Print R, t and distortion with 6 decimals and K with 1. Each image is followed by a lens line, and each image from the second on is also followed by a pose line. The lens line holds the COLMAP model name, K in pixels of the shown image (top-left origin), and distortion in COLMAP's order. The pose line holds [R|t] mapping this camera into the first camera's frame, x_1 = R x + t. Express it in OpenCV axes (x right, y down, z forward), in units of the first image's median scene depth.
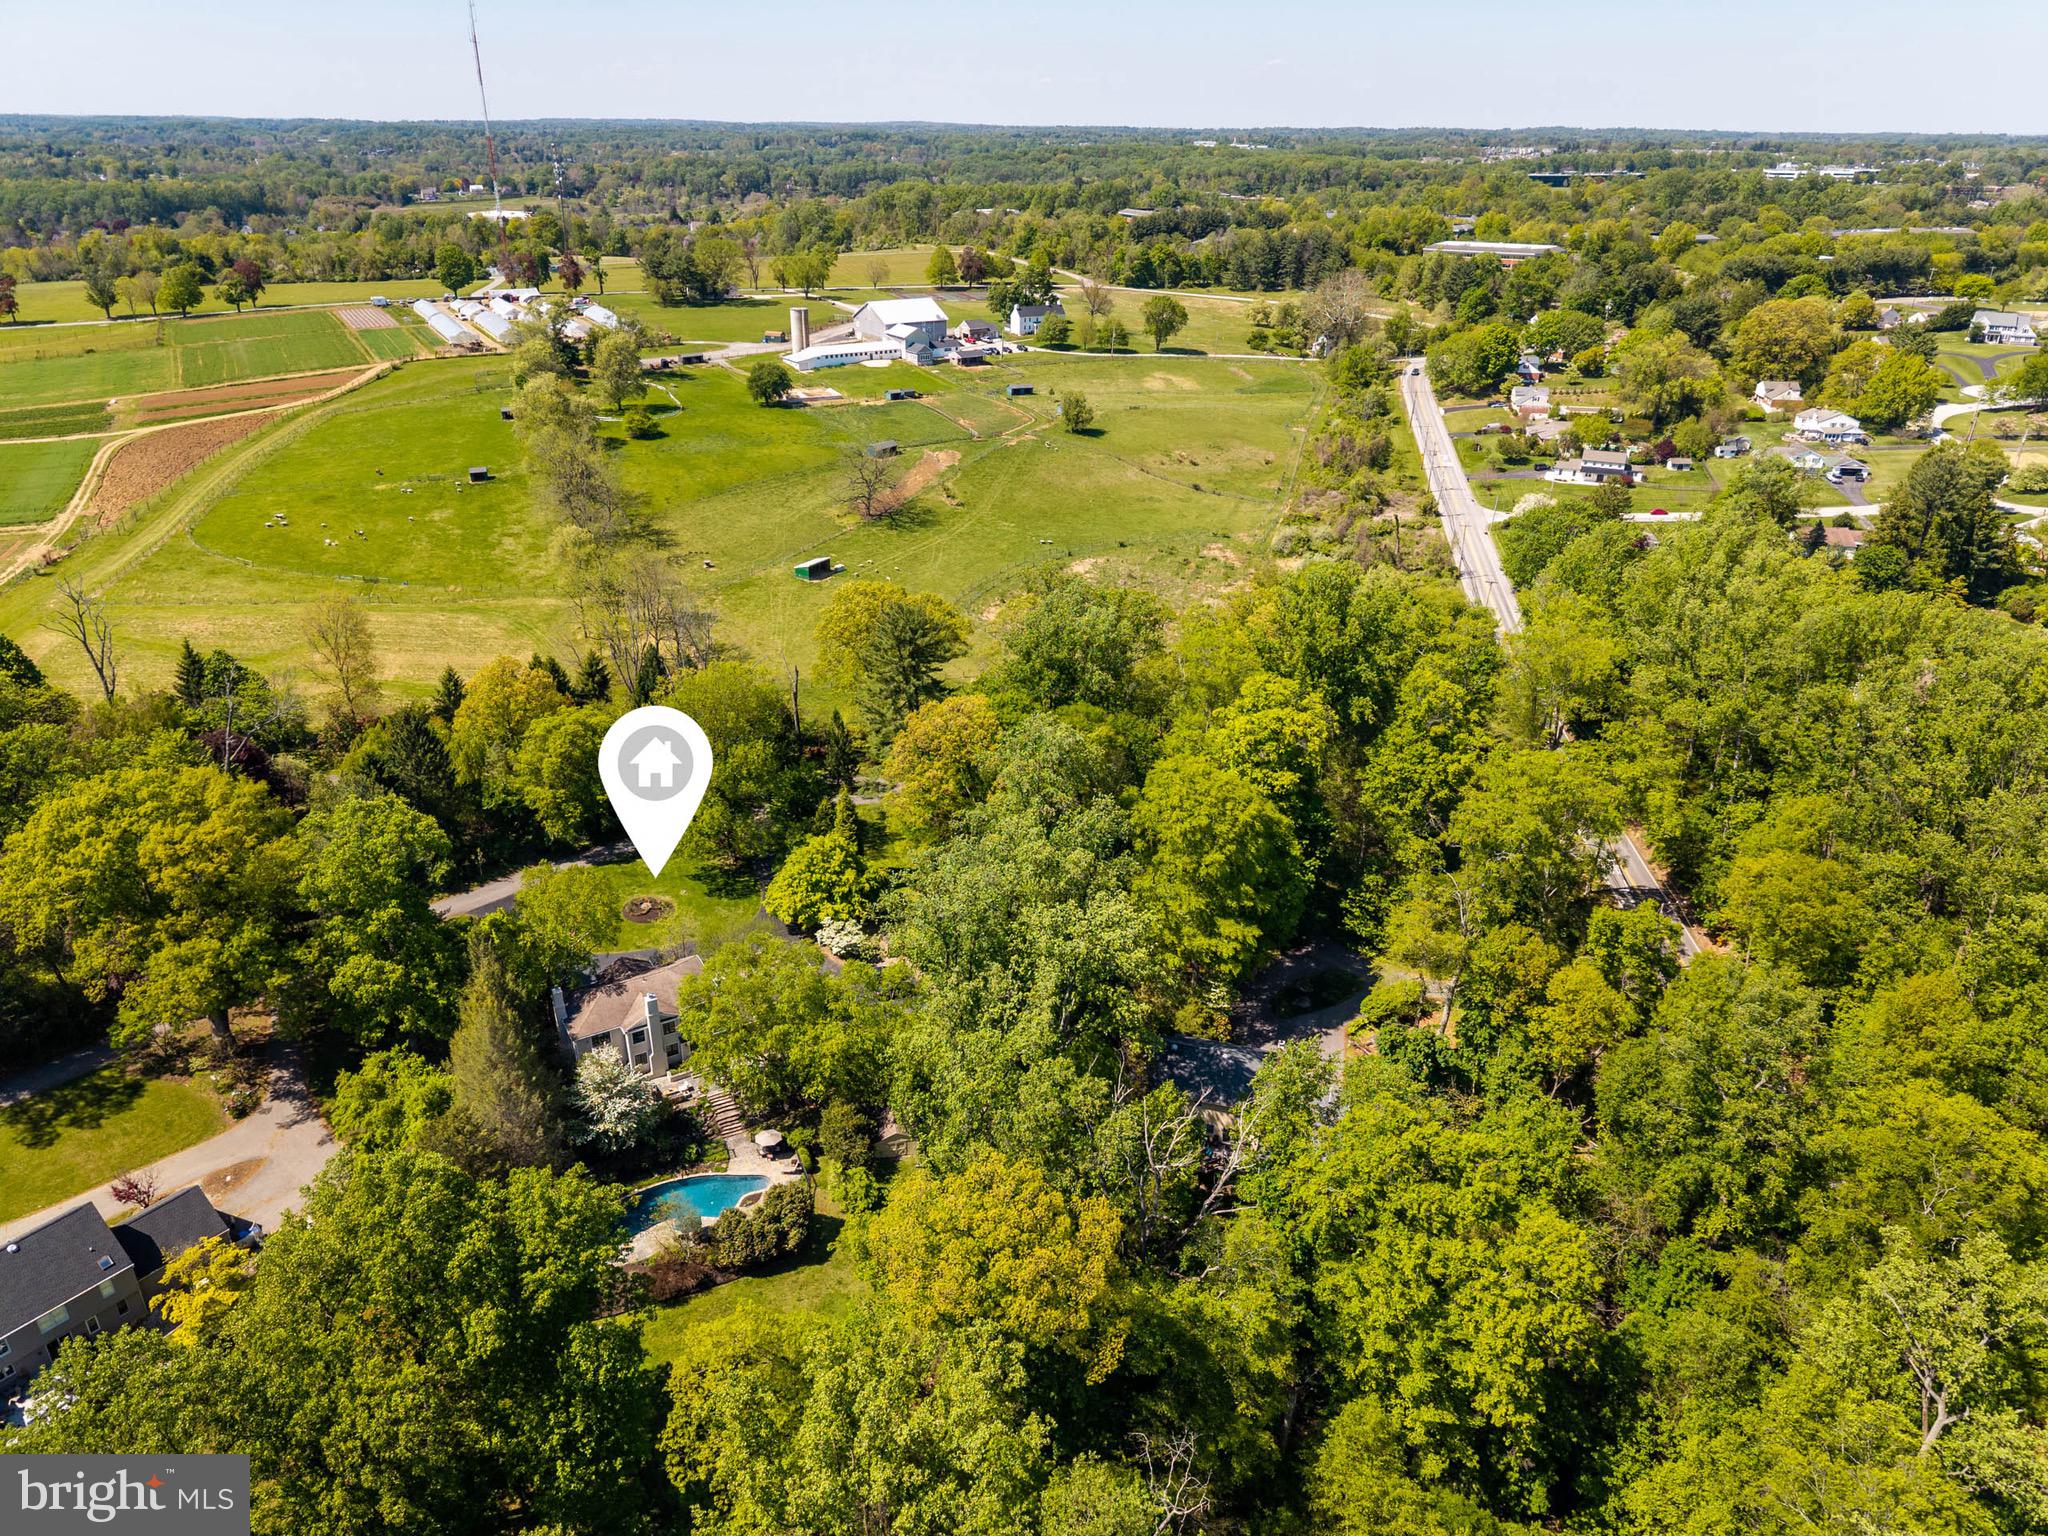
lens RADIAL K [[1428.6, 0, 1028.5], [0, 1428.6, 772.1], [0, 0, 1]] dist [-0.003656, -0.004940]
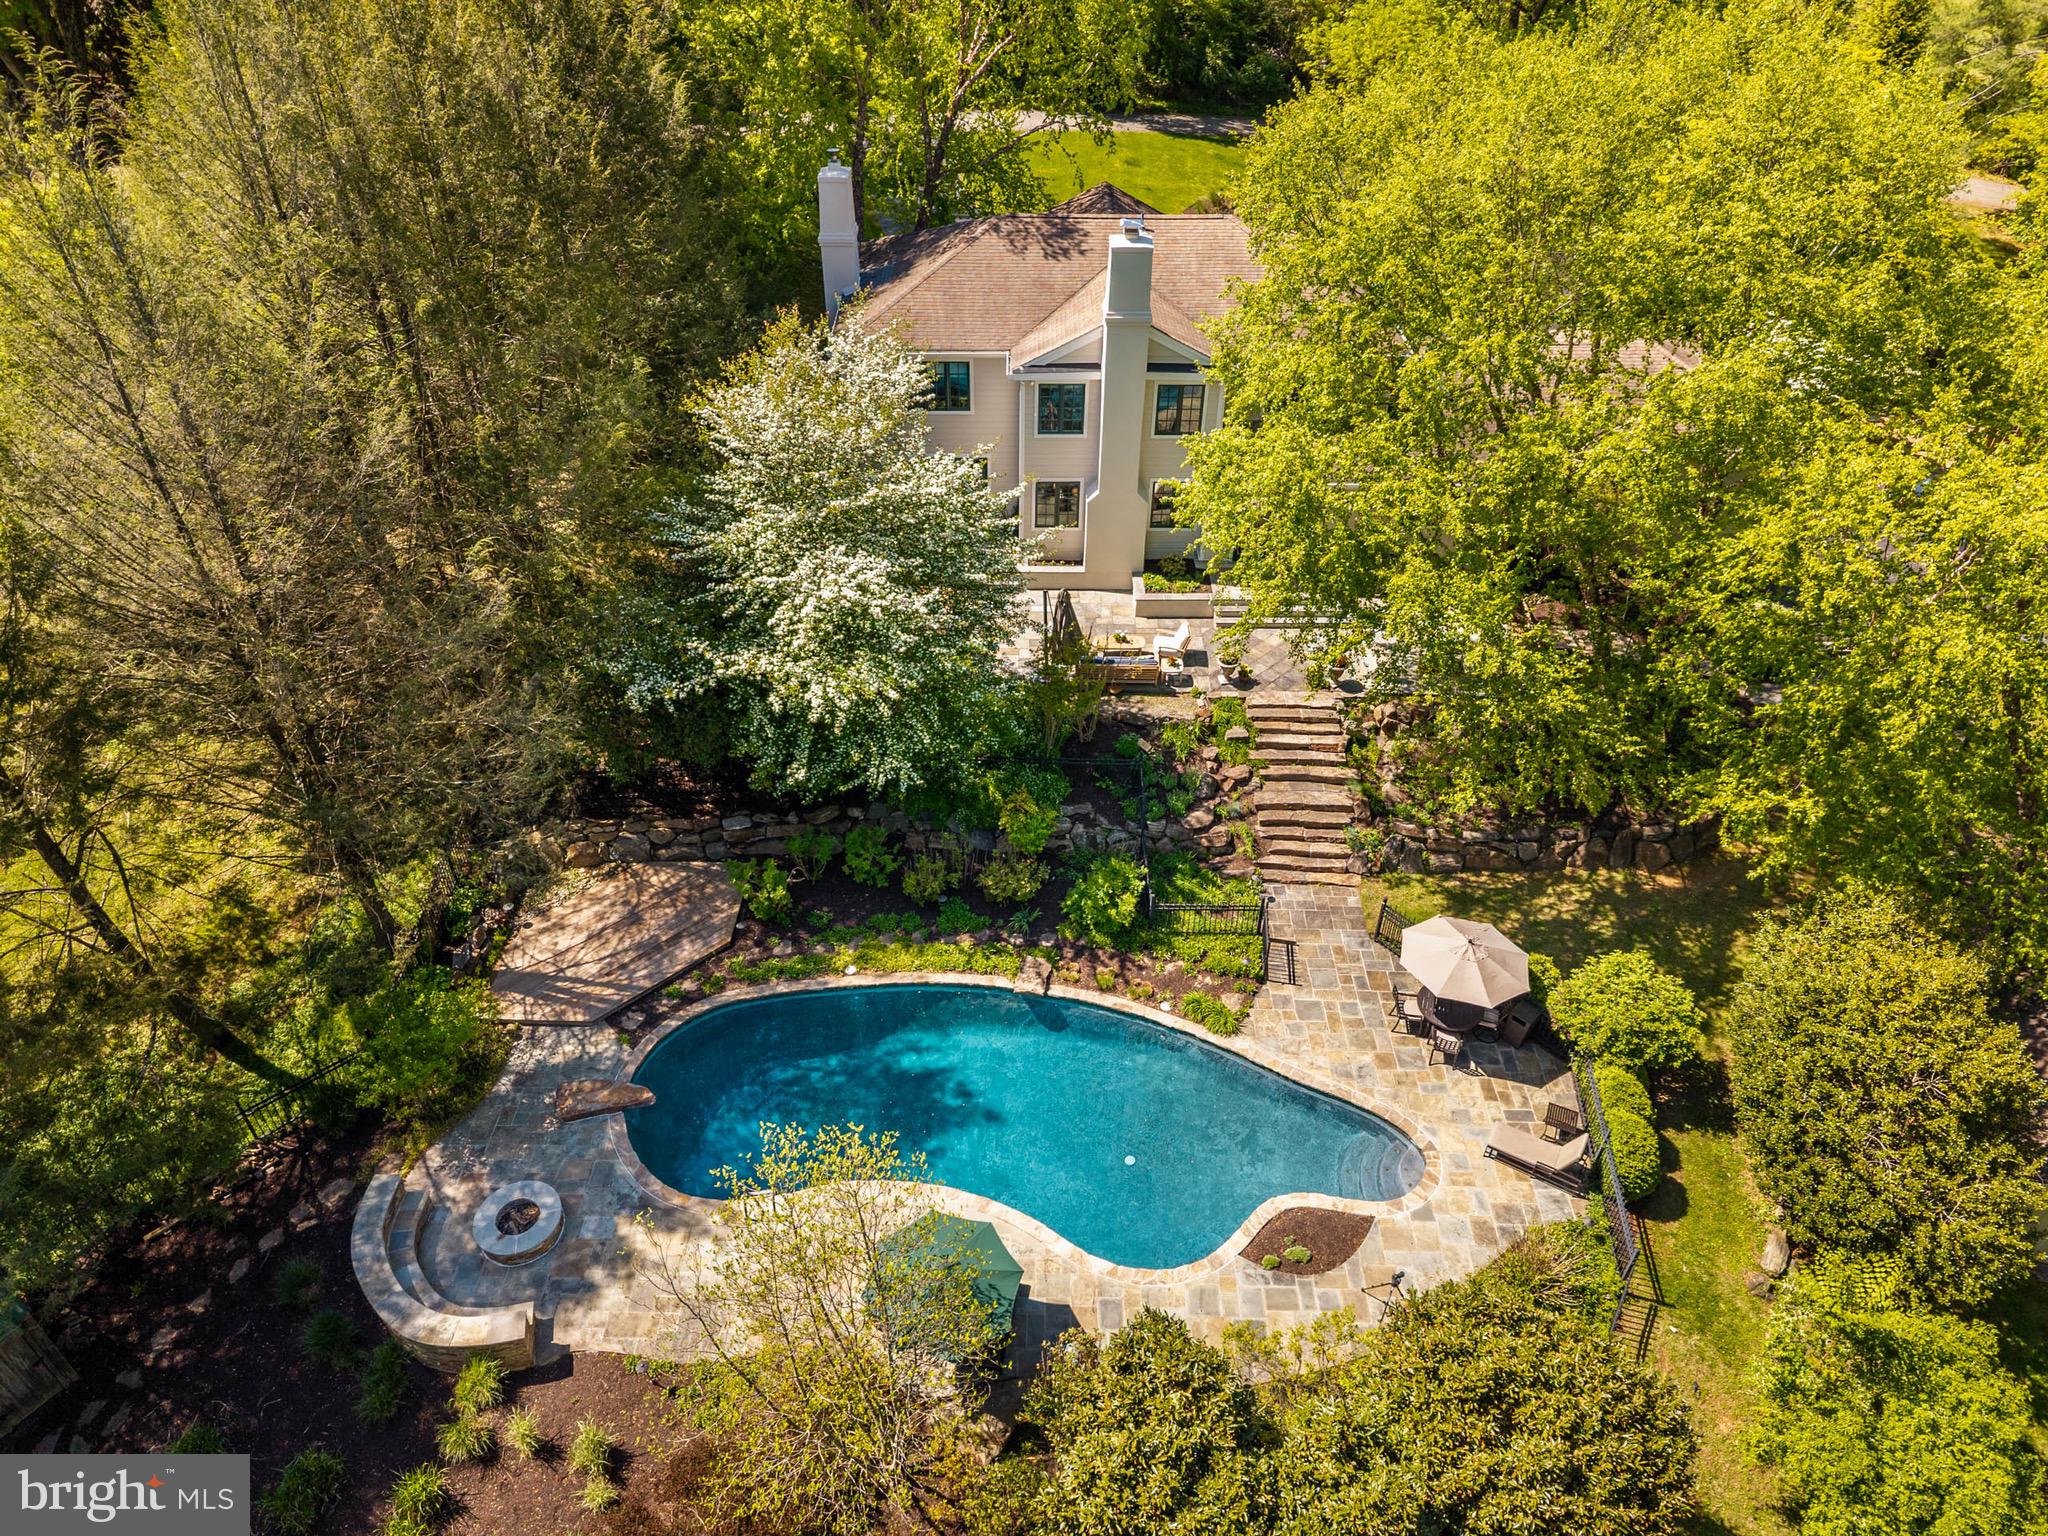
lens RADIAL K [[1310.5, 0, 1003.8], [0, 1310.5, 764.7], [0, 0, 1]] dist [-0.005033, -0.004247]
pose [[0.865719, 0.307699, -0.394782, -0.173541], [-0.218427, 0.941908, 0.255146, 0.195067], [0.450356, -0.134653, 0.882637, 0.803759]]
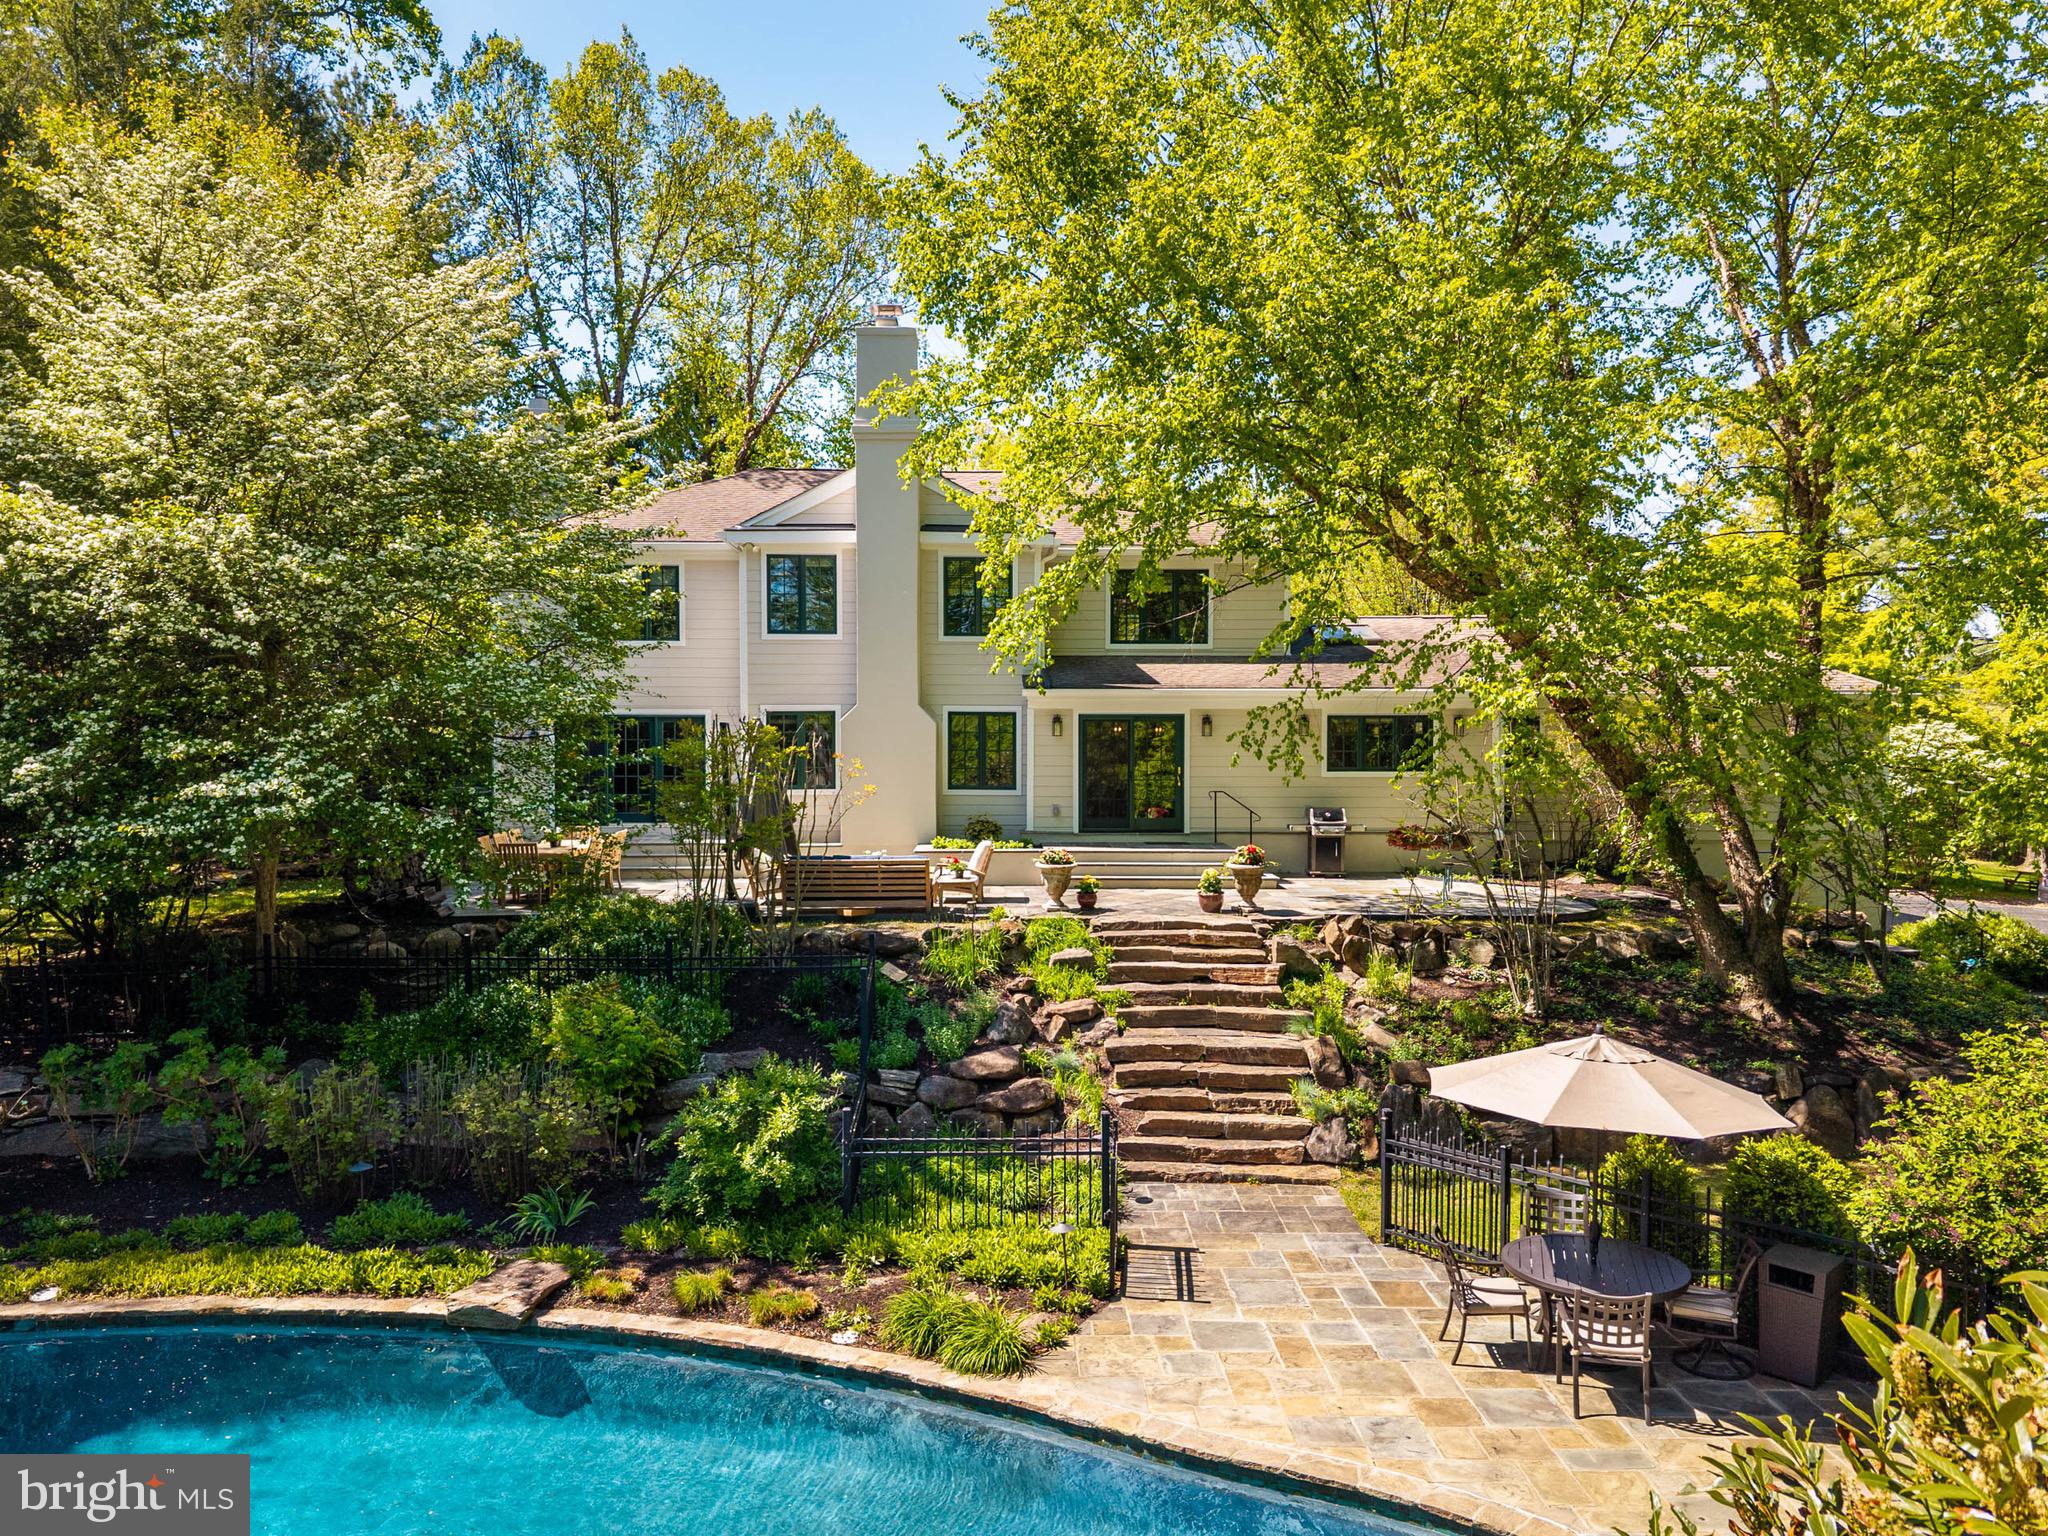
lens RADIAL K [[1428.6, 0, 1032.6], [0, 1428.6, 770.0], [0, 0, 1]] dist [-0.003656, -0.004940]
pose [[0.888008, 0.007928, -0.459759, -0.173382], [-0.202187, 0.904742, -0.374917, 0.276258], [0.412991, 0.425887, 0.805021, 0.914440]]
